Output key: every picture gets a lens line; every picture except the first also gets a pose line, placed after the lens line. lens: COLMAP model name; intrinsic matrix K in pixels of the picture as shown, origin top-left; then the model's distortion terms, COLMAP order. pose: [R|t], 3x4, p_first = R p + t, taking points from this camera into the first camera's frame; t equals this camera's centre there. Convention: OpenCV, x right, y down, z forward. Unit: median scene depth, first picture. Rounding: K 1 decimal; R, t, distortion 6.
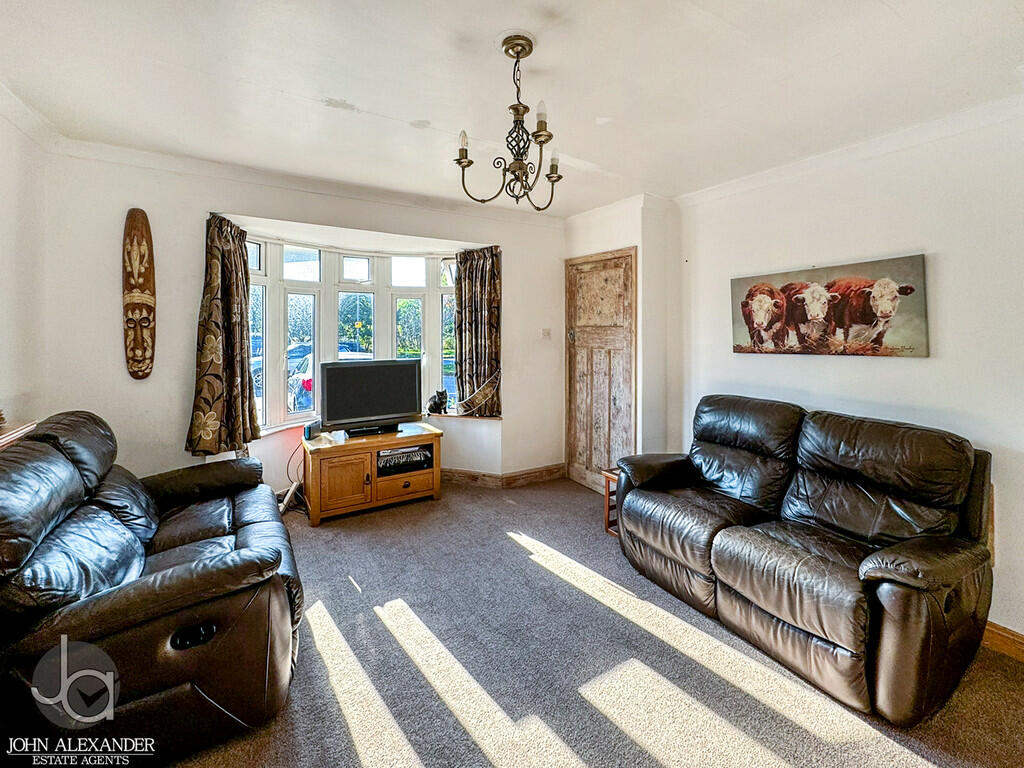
lens RADIAL K [[442.4, 0, 527.7], [0, 442.4, 324.0], [0, 0, 1]] dist [-0.000622, 0.000182]
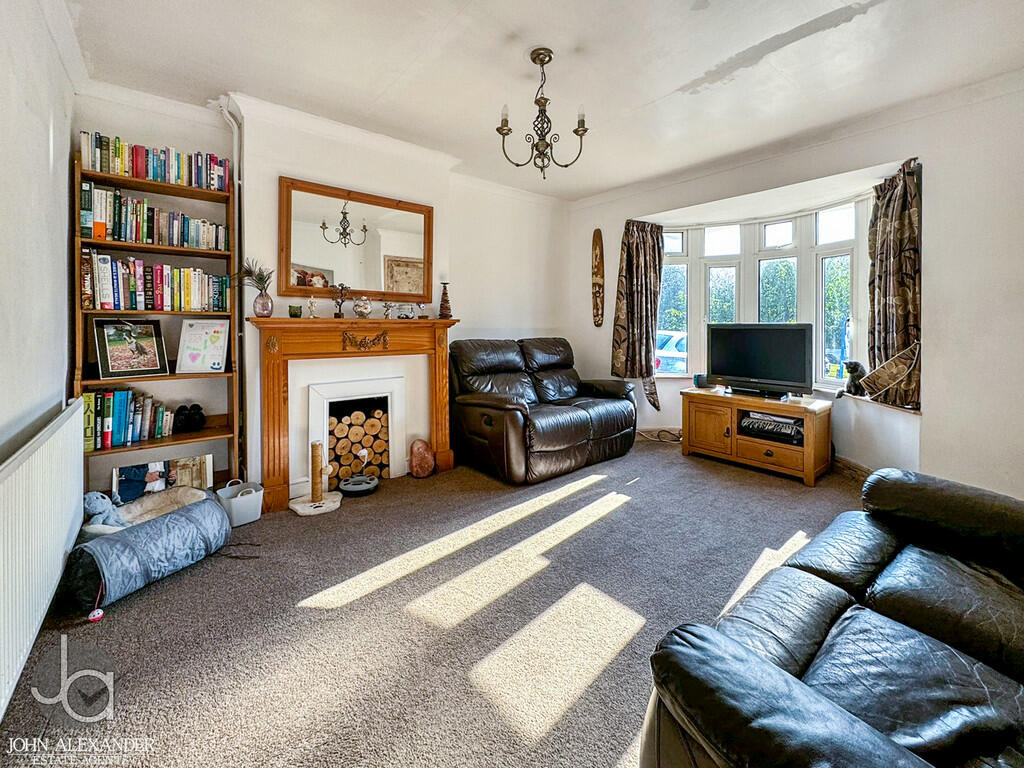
lens RADIAL K [[437.0, 0, 512.3], [0, 437.0, 327.4], [0, 0, 1]] dist [-0.000995, 0.000071]
pose [[0.123951, 0.004529, -0.992278, 0.728631], [0.003039, 0.999983, 0.004944, 0.109272], [0.992284, -0.003628, 0.123935, 0.423618]]
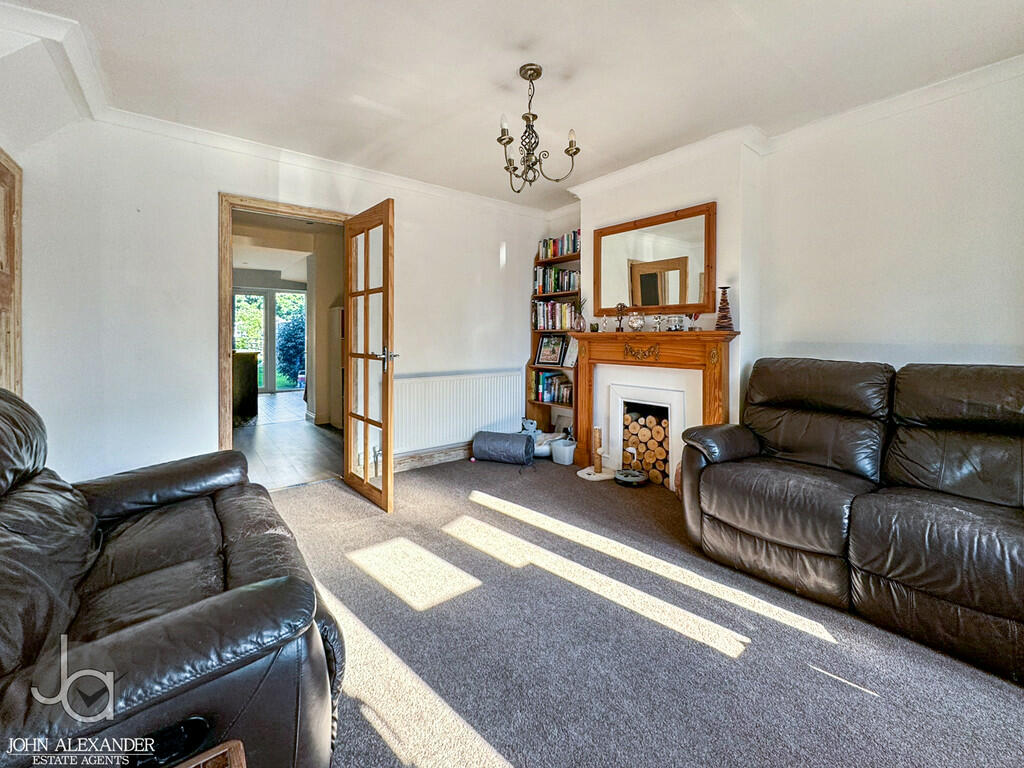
lens RADIAL K [[436.6, 0, 514.3], [0, 436.6, 337.0], [0, 0, 1]] dist [-0.002026, 0.000160]
pose [[-0.993902, 0.000487, -0.110264, 0.098892], [0.000828, 0.999995, -0.003041, 0.109356], [0.110262, -0.003113, -0.993898, 1.339164]]
